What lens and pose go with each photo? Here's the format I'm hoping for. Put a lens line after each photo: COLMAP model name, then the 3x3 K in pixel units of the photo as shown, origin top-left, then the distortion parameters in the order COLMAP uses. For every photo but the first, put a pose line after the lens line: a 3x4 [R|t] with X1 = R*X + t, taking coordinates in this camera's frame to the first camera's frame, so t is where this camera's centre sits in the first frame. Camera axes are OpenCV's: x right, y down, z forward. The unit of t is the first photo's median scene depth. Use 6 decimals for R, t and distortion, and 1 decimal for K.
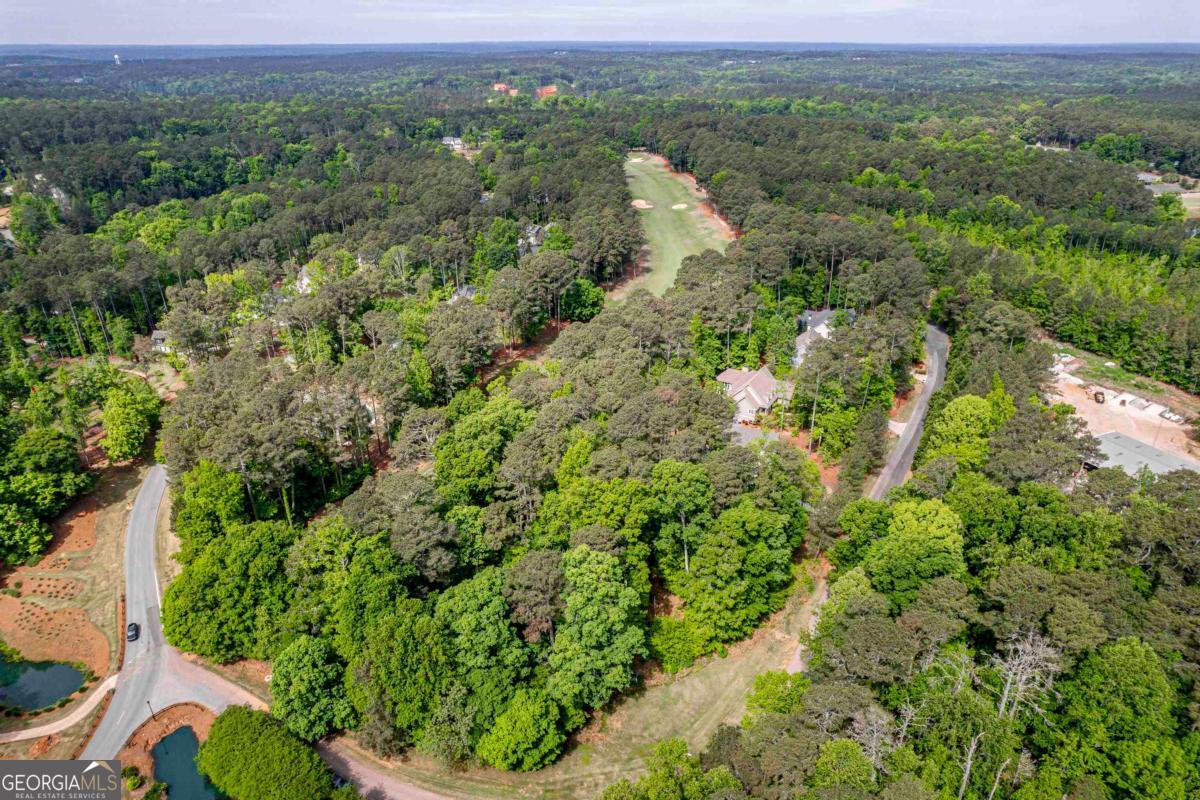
lens RADIAL K [[773.3, 0, 600.0], [0, 773.3, 400.0], [0, 0, 1]] dist [-0.090419, 0.083917]
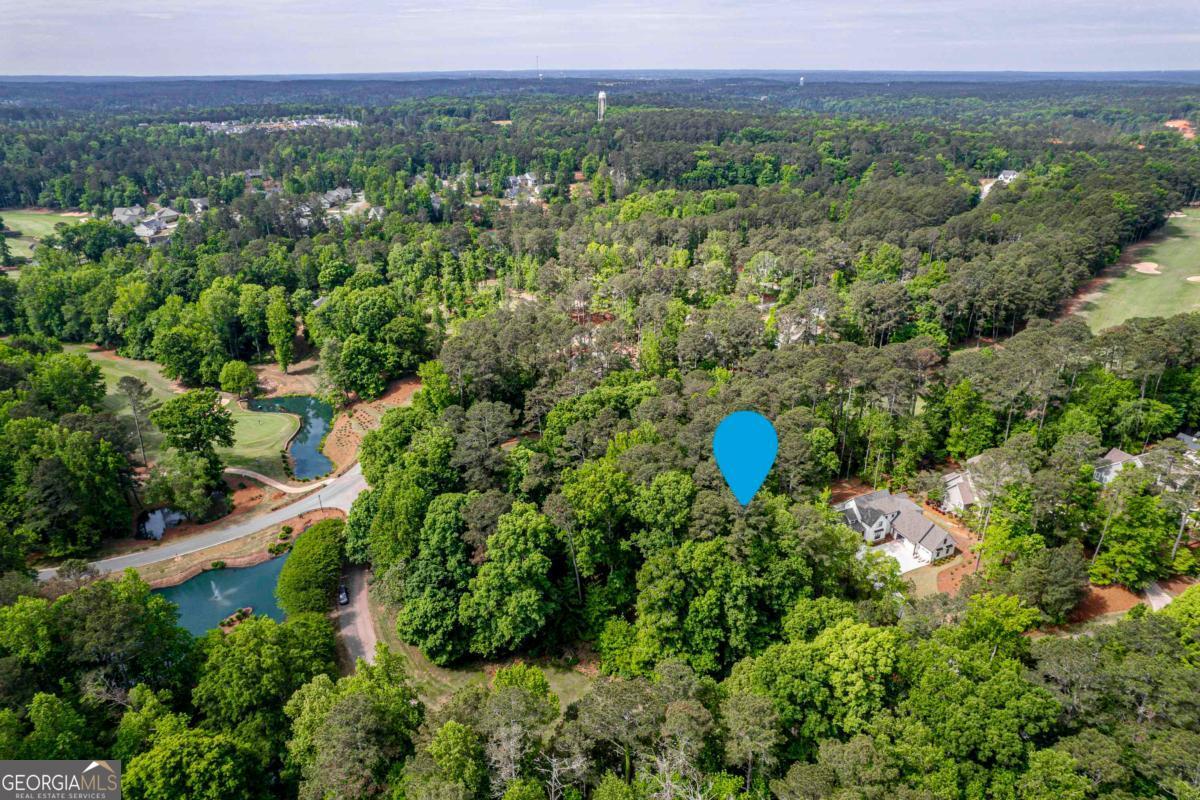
lens RADIAL K [[773.3, 0, 600.0], [0, 773.3, 400.0], [0, 0, 1]] dist [-0.090419, 0.083917]
pose [[0.696238, 0.285585, -0.658554, 0.518720], [-0.304986, 0.948212, 0.088759, -0.053808], [0.649797, 0.139052, 0.747281, 0.164444]]
